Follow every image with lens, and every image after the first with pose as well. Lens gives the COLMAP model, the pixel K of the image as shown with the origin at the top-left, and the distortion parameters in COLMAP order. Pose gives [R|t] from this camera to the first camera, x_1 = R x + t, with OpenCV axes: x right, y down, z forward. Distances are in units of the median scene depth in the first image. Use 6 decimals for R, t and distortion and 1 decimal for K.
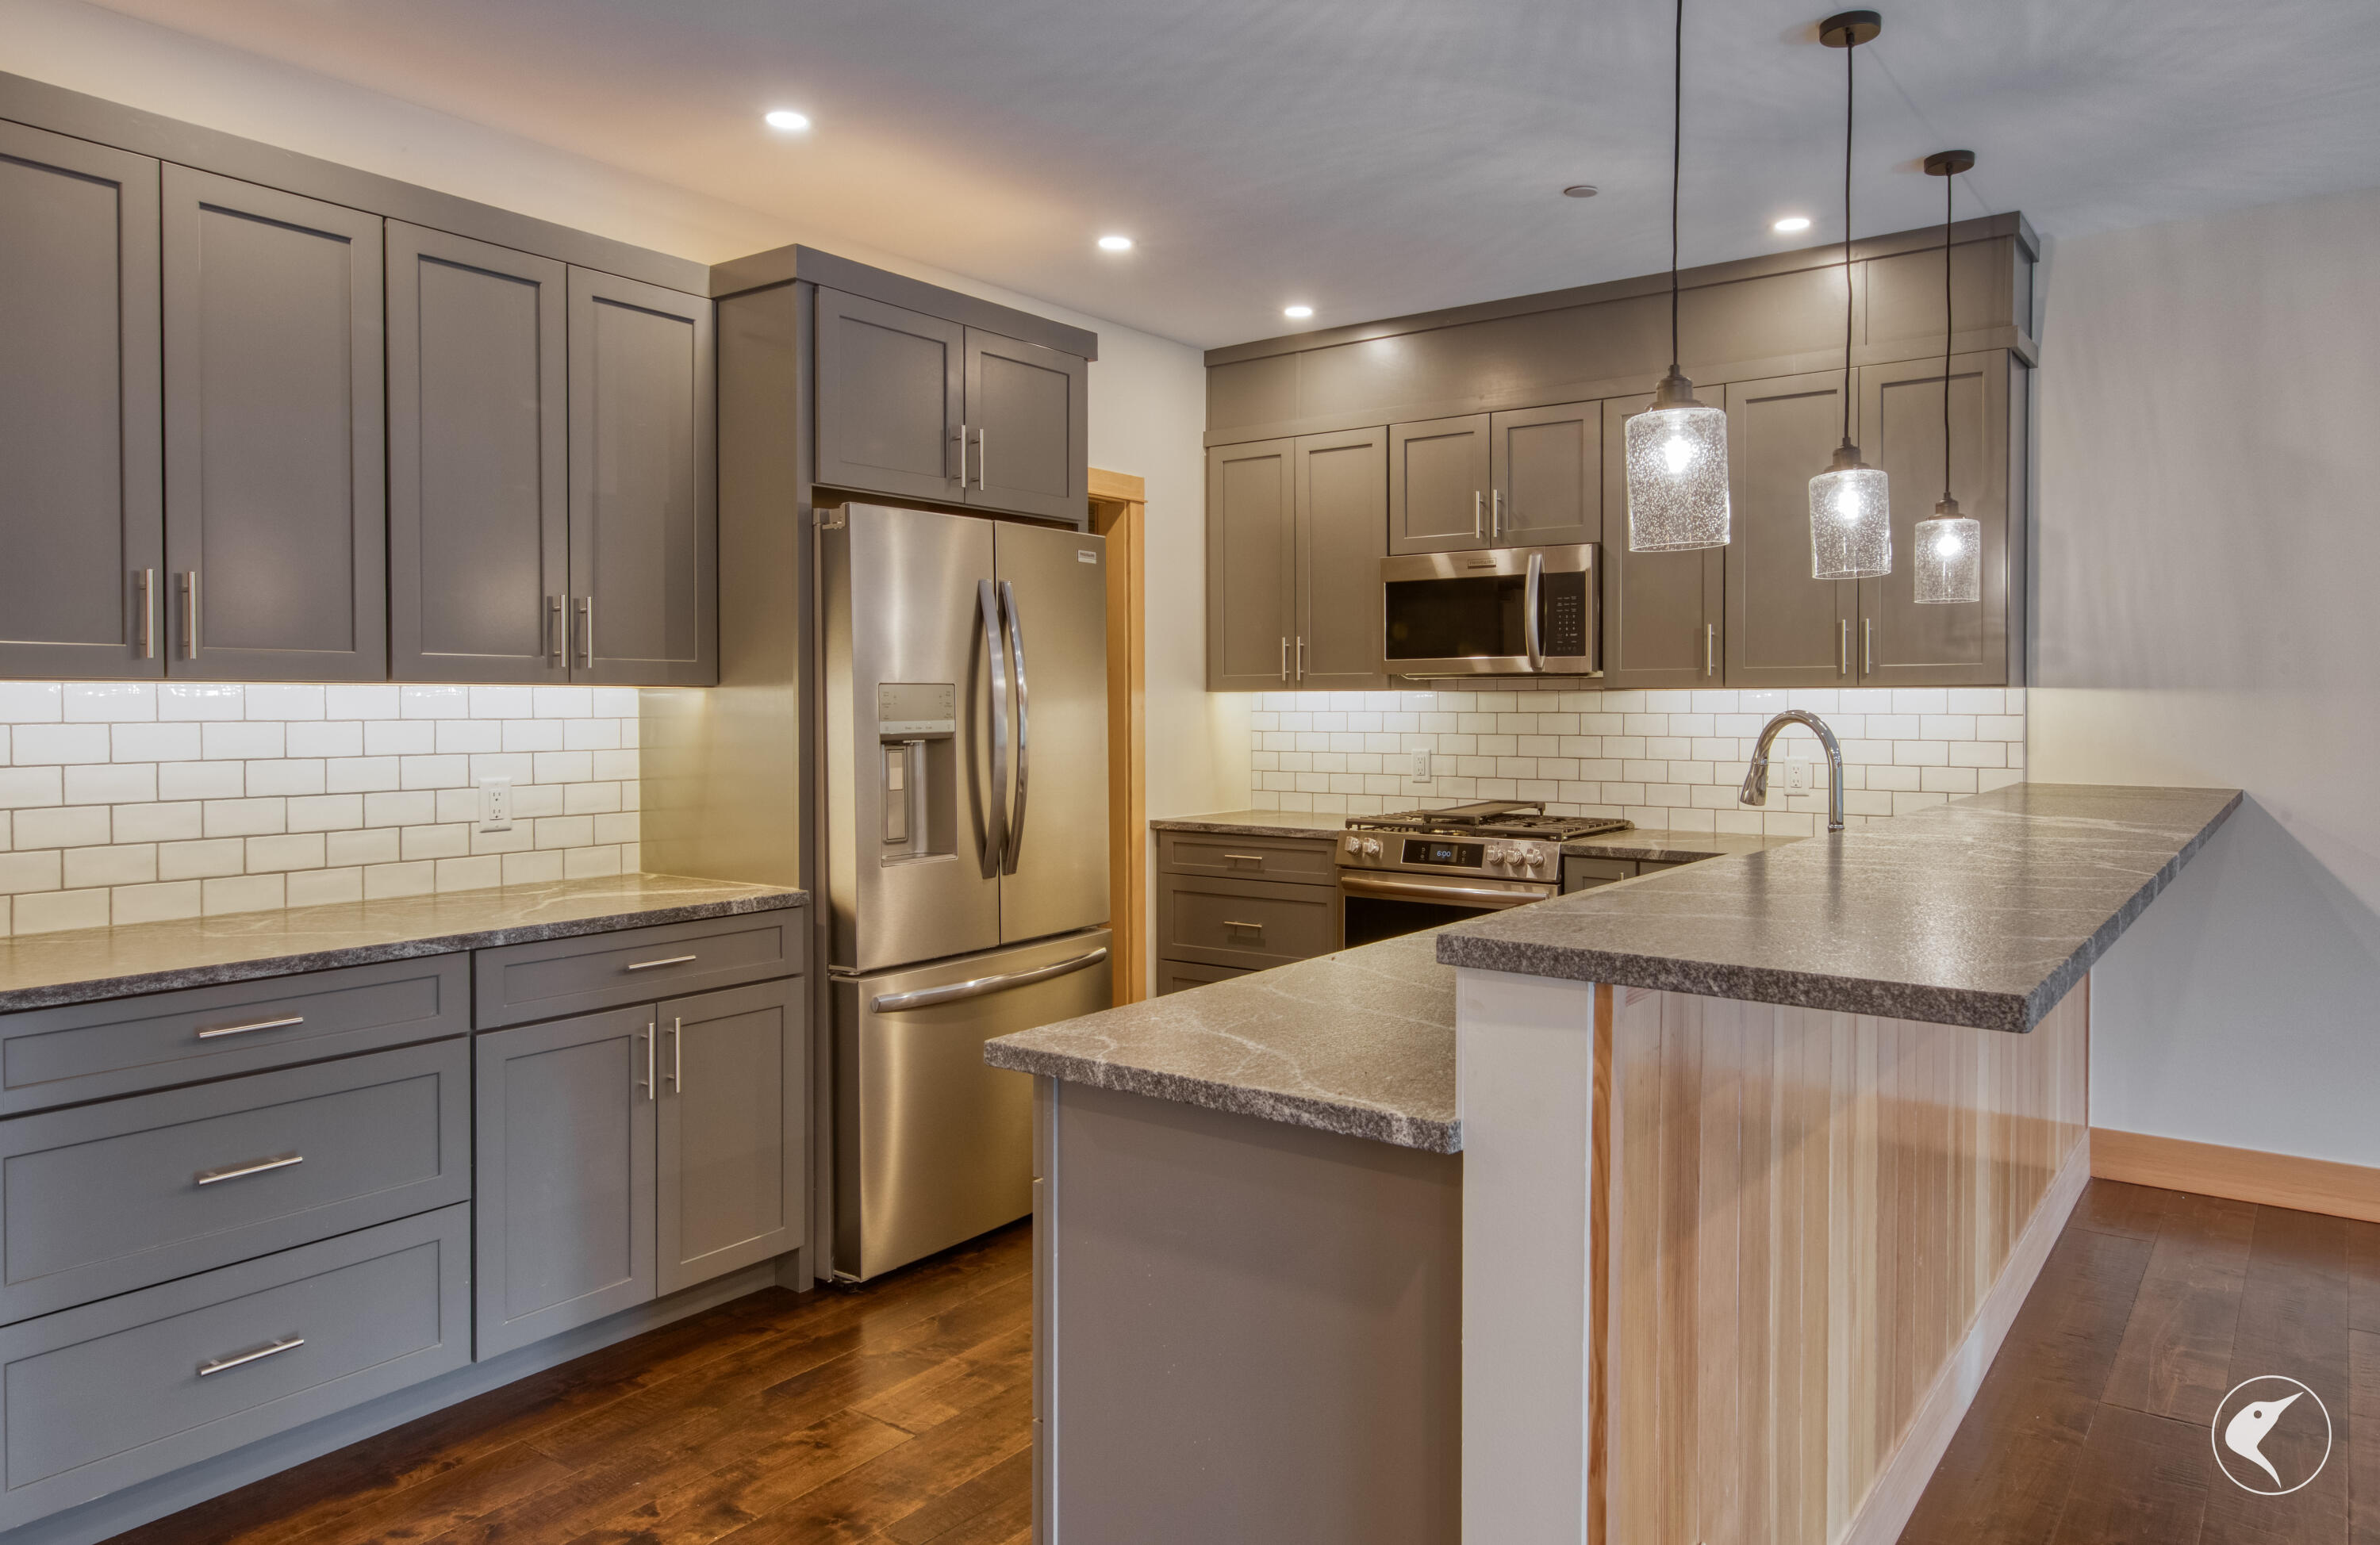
lens RADIAL K [[1551.5, 0, 1194.6], [0, 1551.5, 748.1], [0, 0, 1]] dist [0.023010, -0.000749]
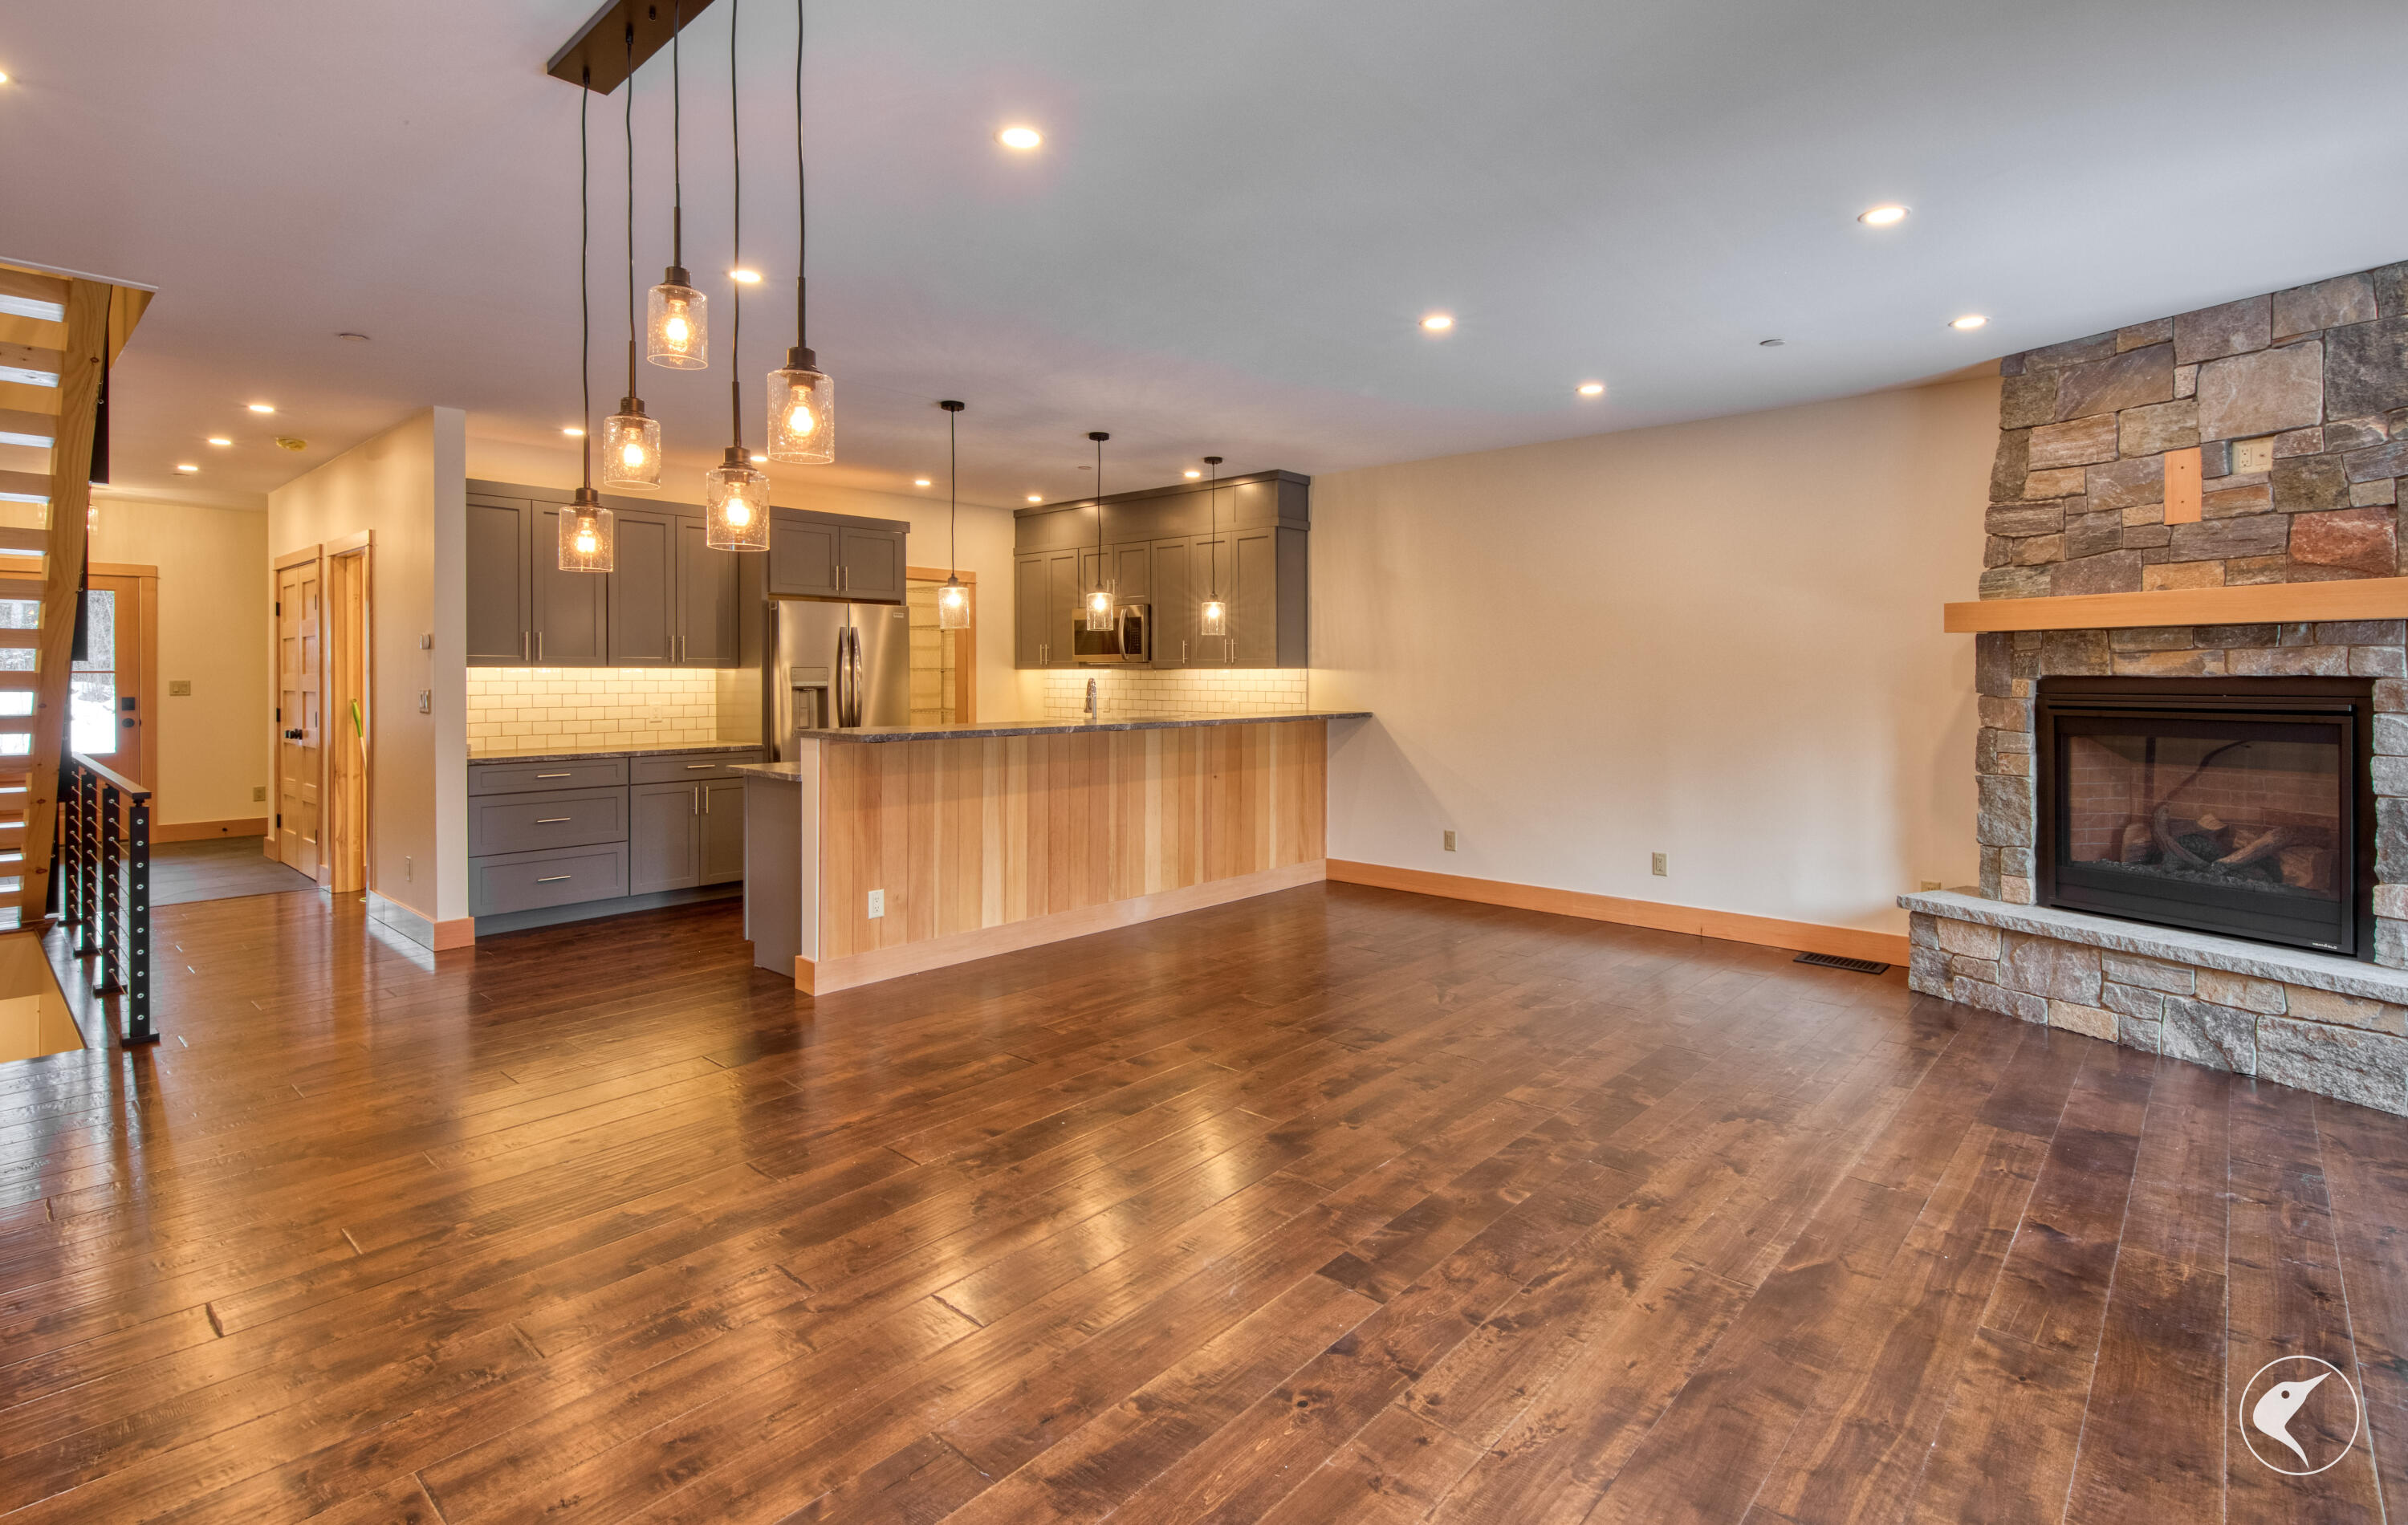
lens RADIAL K [[1134.1, 0, 1184.7], [0, 1134.1, 700.4], [0, 0, 1]] dist [0.037755, 0.000552]
pose [[0.993880, 0.004128, -0.110389, 0.660122], [-0.004770, 0.999973, -0.005549, 0.021958], [0.110363, 0.006041, 0.993873, -0.837576]]
